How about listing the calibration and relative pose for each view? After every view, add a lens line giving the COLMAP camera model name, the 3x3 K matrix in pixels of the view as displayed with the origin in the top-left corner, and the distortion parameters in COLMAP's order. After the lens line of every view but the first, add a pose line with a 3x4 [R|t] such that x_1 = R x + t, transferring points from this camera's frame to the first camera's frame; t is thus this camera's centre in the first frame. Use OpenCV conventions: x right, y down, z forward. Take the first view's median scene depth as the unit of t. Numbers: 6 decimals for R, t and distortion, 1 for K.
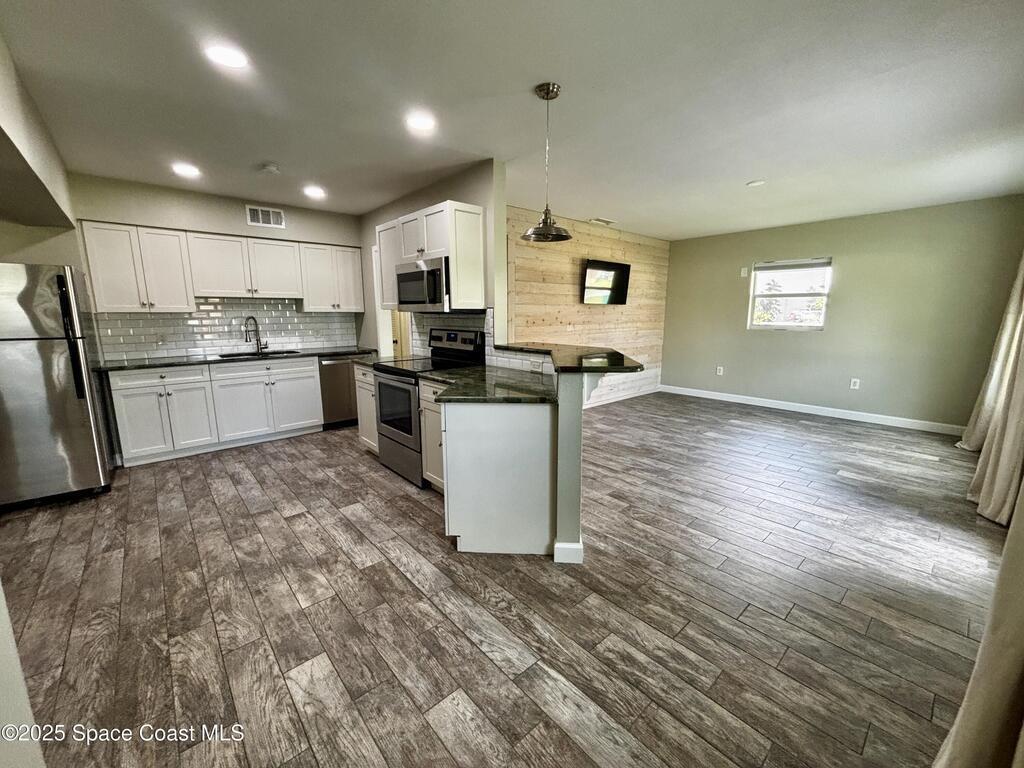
lens RADIAL K [[415.9, 0, 511.3], [0, 415.9, 383.6], [0, 0, 1]] dist [0.001201, 0.000245]
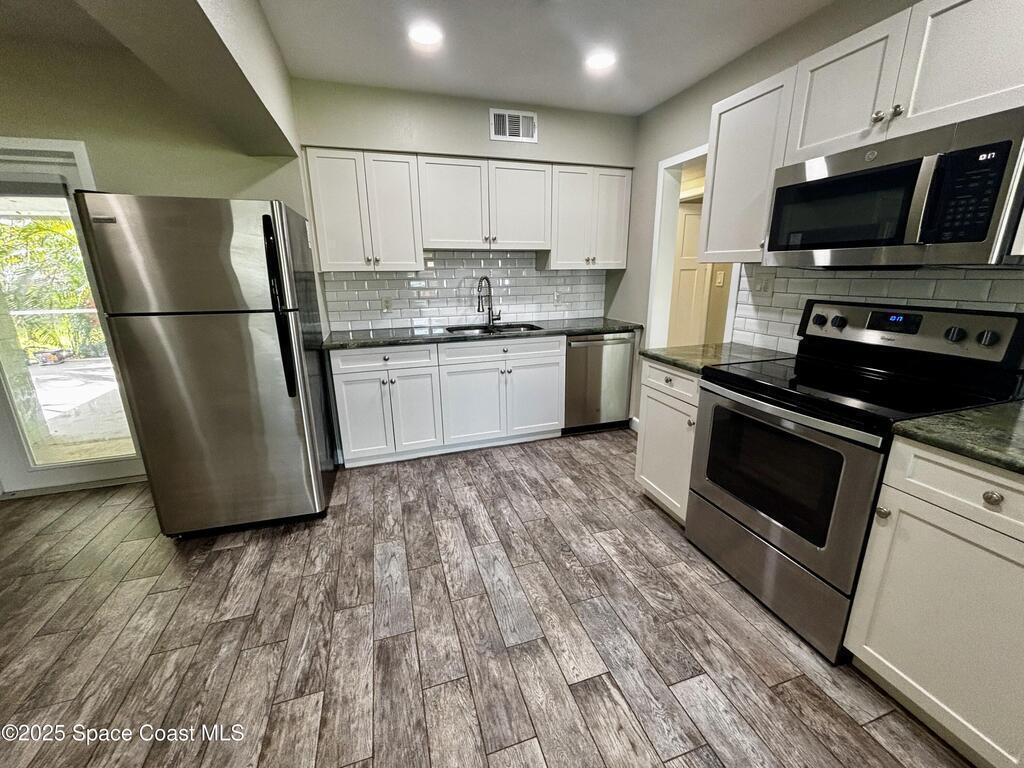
lens RADIAL K [[415.9, 0, 511.6], [0, 415.9, 383.9], [0, 0, 1]] dist [0.001201, 0.000245]
pose [[0.915799, 0.099119, -0.389214, -0.354168], [-0.059808, 0.991920, 0.111883, -0.073378], [0.397159, -0.079184, 0.914327, 0.424565]]
